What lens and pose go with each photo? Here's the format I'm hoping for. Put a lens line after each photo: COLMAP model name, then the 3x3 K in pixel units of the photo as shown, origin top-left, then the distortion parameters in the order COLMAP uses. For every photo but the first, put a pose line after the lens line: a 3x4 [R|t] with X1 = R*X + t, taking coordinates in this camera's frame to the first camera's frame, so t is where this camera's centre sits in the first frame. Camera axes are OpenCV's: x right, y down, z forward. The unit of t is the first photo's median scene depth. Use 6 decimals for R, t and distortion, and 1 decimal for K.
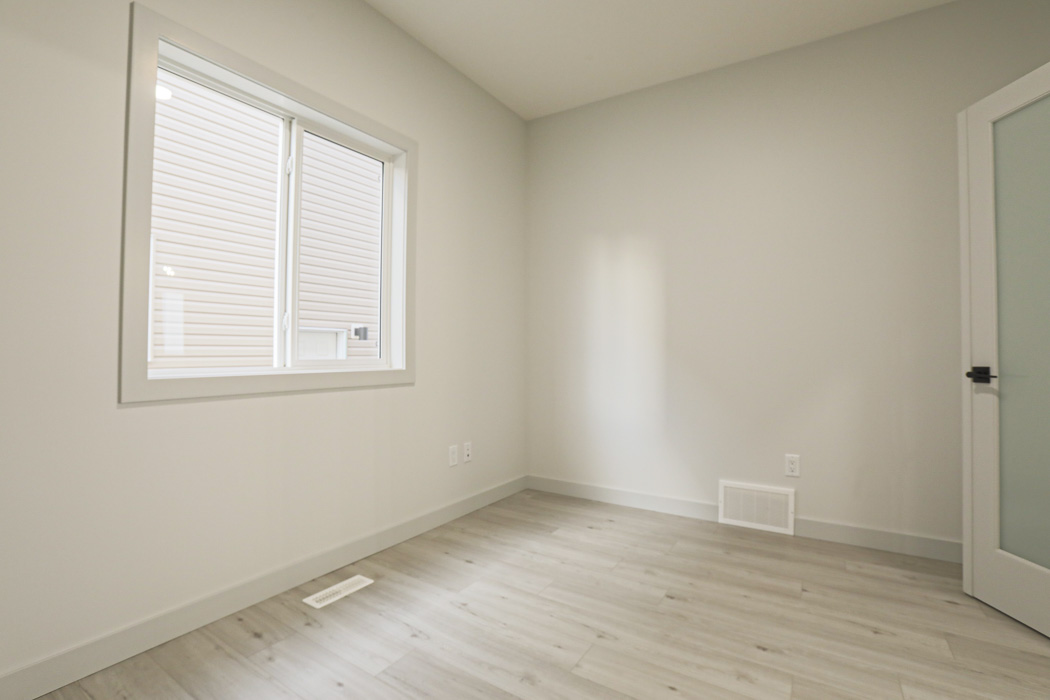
lens RADIAL K [[475.3, 0, 519.0], [0, 475.3, 347.6], [0, 0, 1]] dist [-0.076634, 0.026052]
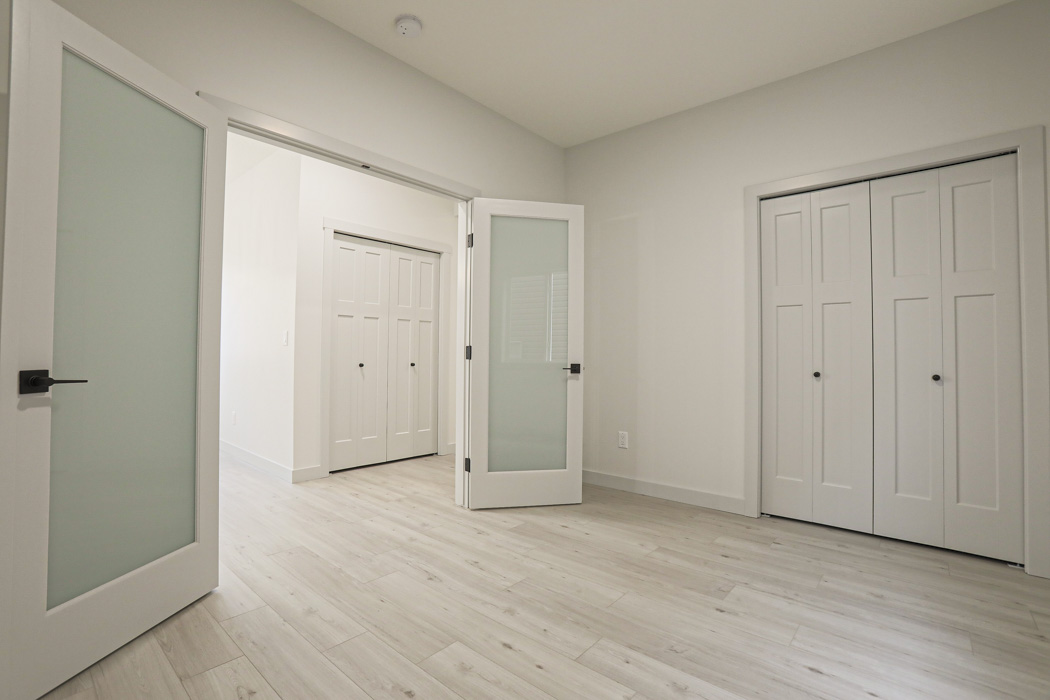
lens RADIAL K [[477.6, 0, 516.1], [0, 477.6, 344.2], [0, 0, 1]] dist [-0.069161, 0.027586]
pose [[-0.989910, -0.007701, 0.141488, 0.161695], [-0.013052, 0.999232, -0.036934, 0.016833], [-0.141095, -0.038408, -0.989251, 1.420832]]
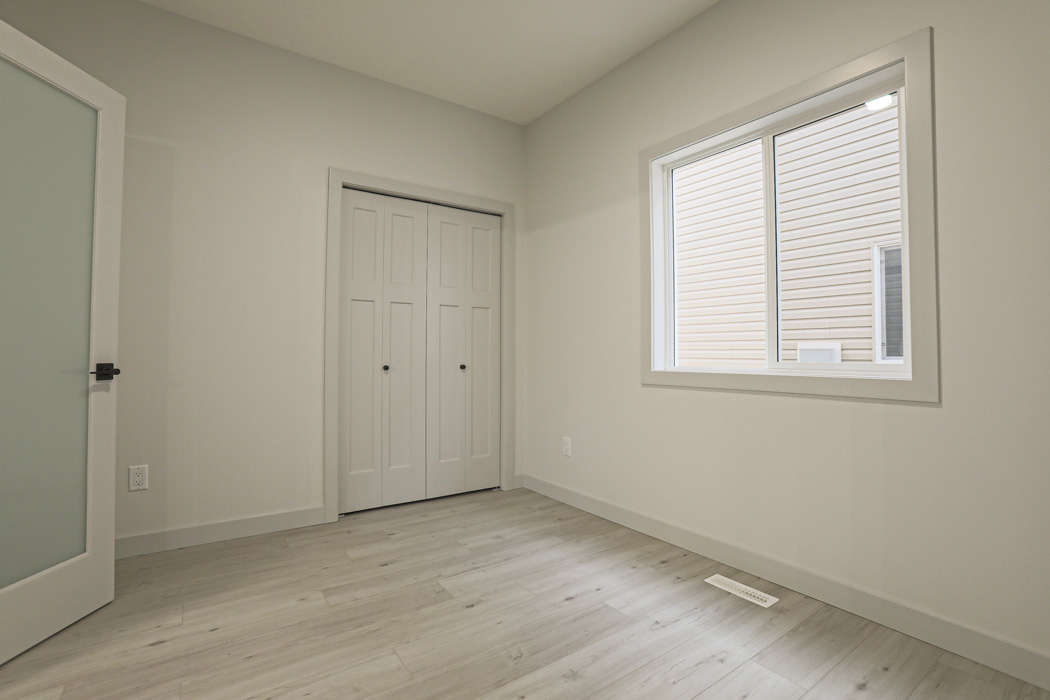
lens RADIAL K [[480.8, 0, 516.9], [0, 480.8, 344.1], [0, 0, 1]] dist [-0.074531, 0.033385]
pose [[-0.374416, -0.022227, -0.926994, 0.717180], [0.005302, 0.999645, -0.026110, 0.010689], [0.927246, -0.014691, -0.374166, 0.887276]]
